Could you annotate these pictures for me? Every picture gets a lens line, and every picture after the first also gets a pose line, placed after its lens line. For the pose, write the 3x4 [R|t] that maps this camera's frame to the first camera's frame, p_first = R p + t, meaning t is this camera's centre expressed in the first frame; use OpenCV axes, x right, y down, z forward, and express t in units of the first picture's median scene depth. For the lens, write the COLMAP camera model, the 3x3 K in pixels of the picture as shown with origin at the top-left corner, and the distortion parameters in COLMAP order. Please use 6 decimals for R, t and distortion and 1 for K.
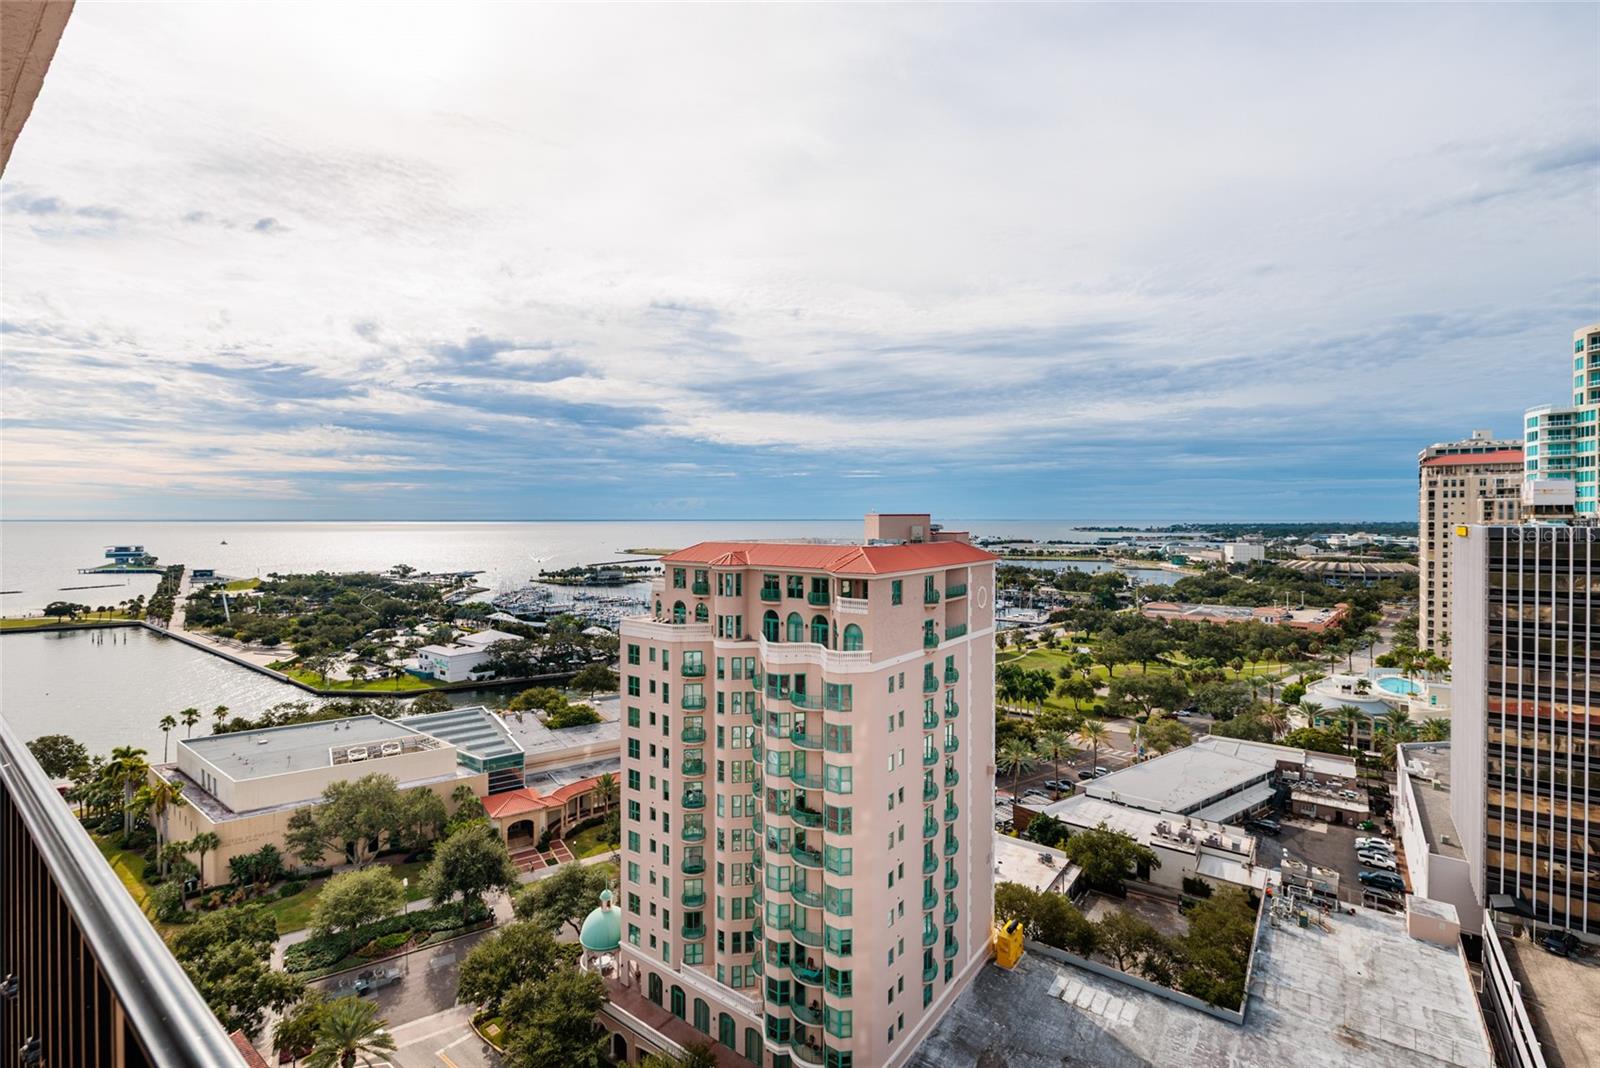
lens RADIAL K [[724.5, 0, 792.9], [0, 724.5, 522.3], [0, 0, 1]] dist [-0.005744, 0.003005]
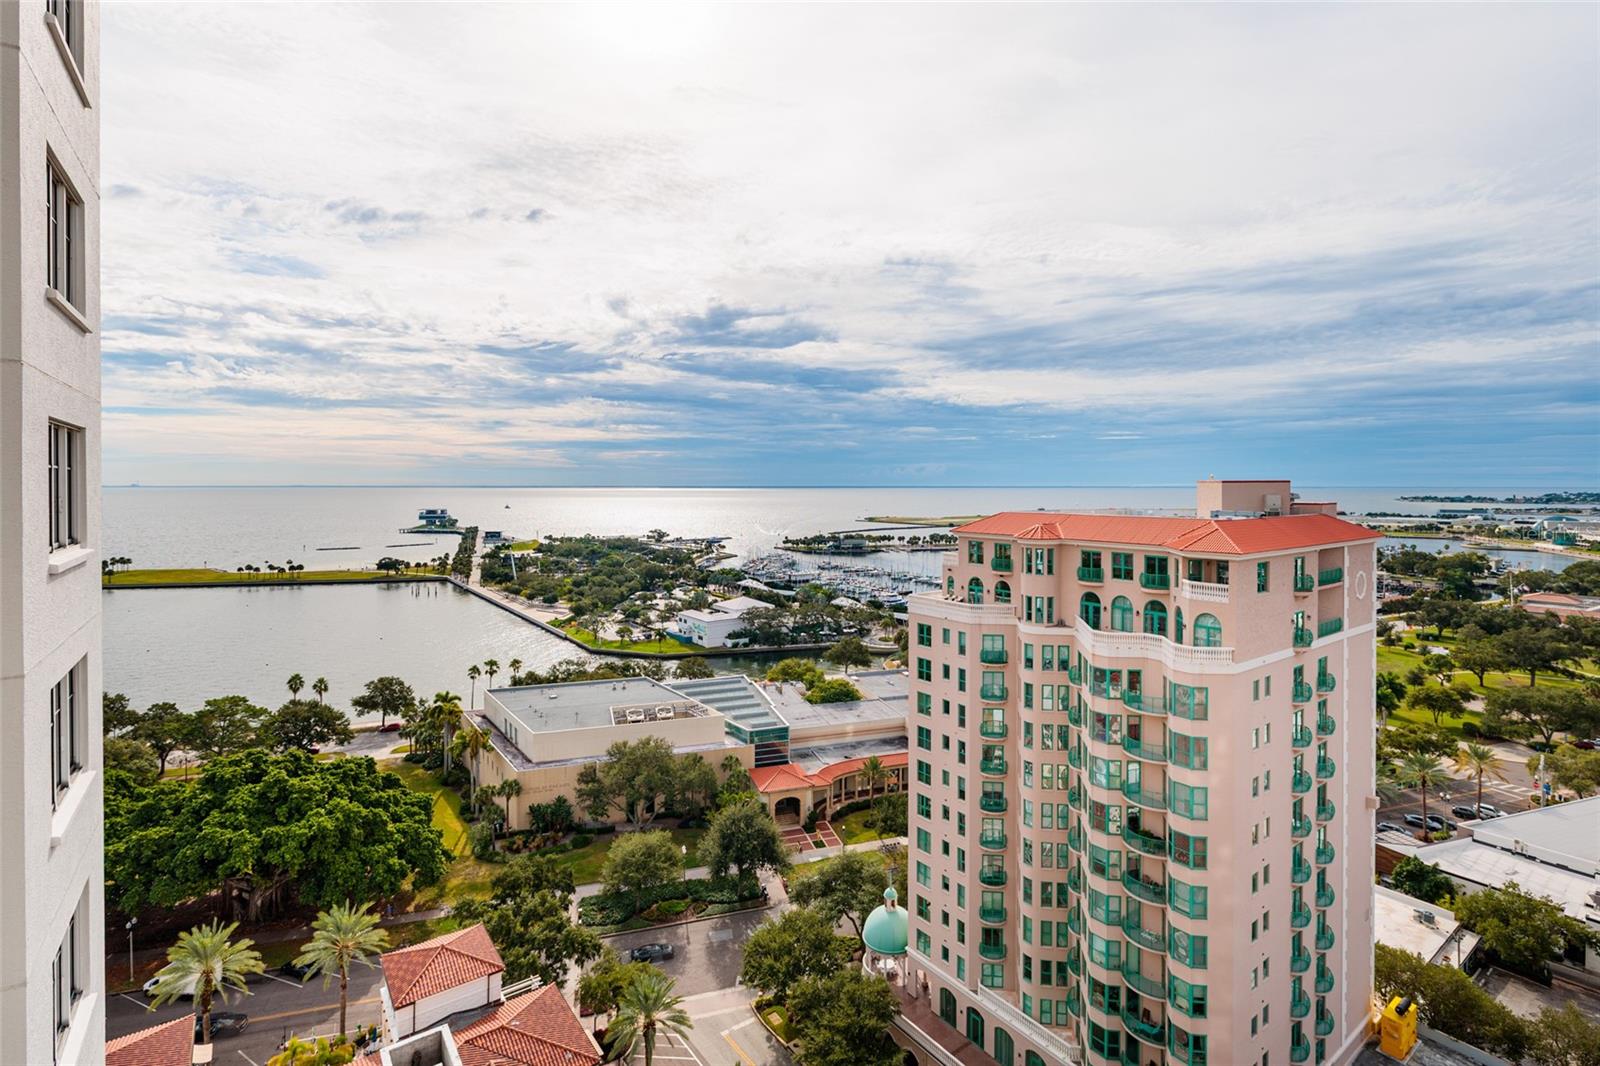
lens RADIAL K [[724.5, 0, 787.2], [0, 724.5, 487.6], [0, 0, 1]] dist [-0.005744, 0.003005]
pose [[0.966748, 0.002356, -0.255720, -0.138208], [-0.002628, 0.999996, -0.000721, -0.001142], [0.255718, 0.001369, 0.966751, 0.067813]]
